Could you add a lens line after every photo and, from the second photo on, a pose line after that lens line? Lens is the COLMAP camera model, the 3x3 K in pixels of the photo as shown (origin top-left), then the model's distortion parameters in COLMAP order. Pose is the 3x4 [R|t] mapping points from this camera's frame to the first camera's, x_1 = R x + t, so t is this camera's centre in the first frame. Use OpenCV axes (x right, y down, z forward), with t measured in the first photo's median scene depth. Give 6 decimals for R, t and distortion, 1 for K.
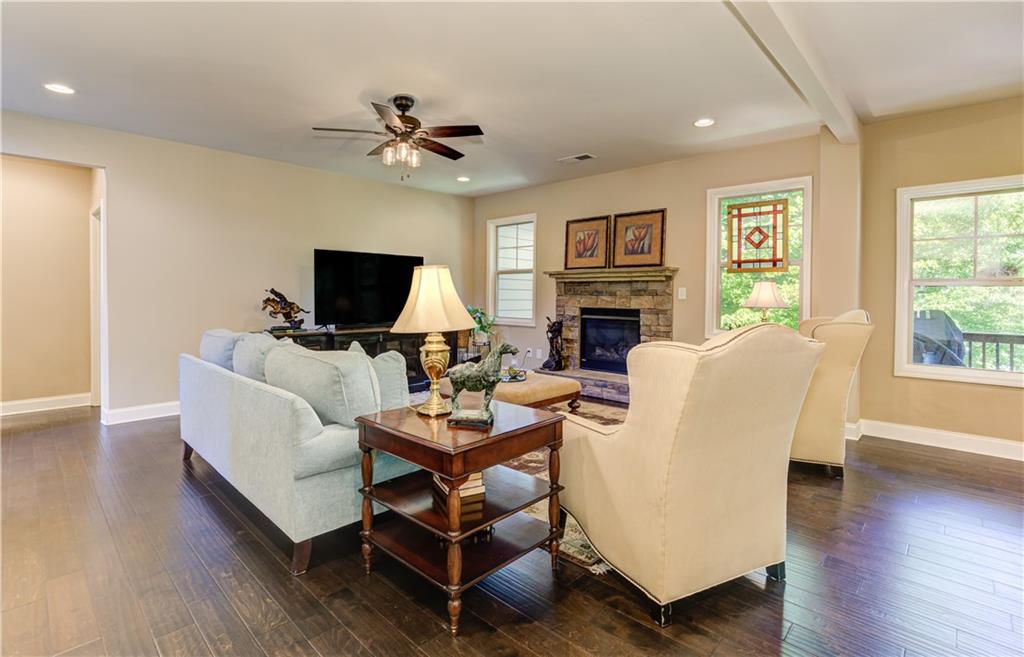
lens RADIAL K [[489.8, 0, 532.3], [0, 489.8, 295.5], [0, 0, 1]] dist [0.009282, -0.000353]
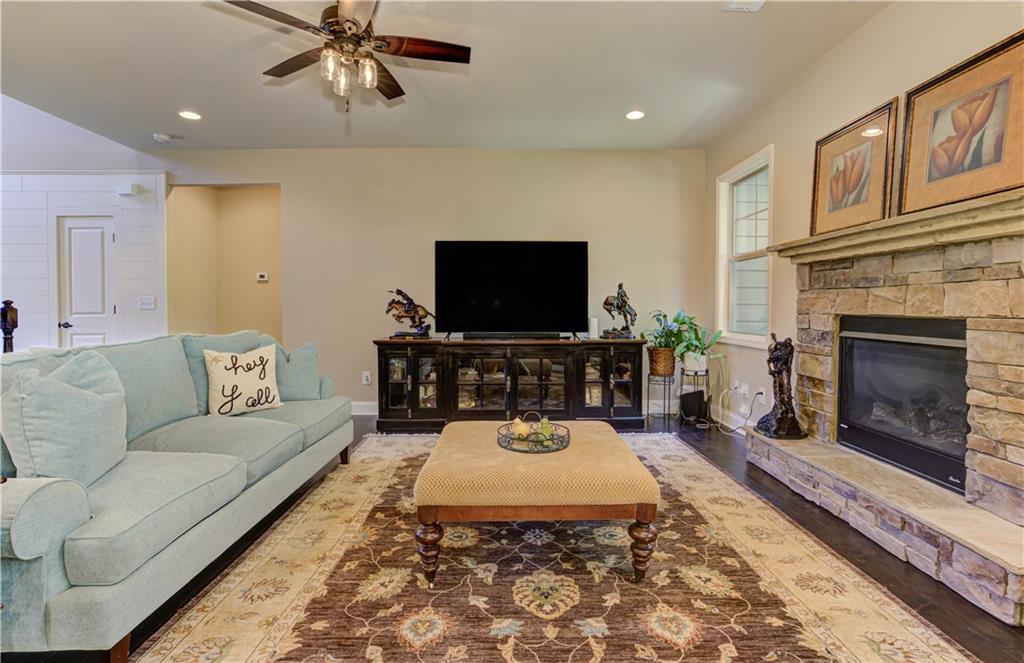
lens RADIAL K [[487.2, 0, 523.0], [0, 487.2, 313.7], [0, 0, 1]] dist [-0.005213, 0.000776]
pose [[0.682634, 0.004395, -0.730747, 0.260077], [0.002051, 0.999966, 0.007930, 0.021167], [0.730758, -0.006912, 0.682602, 0.502221]]
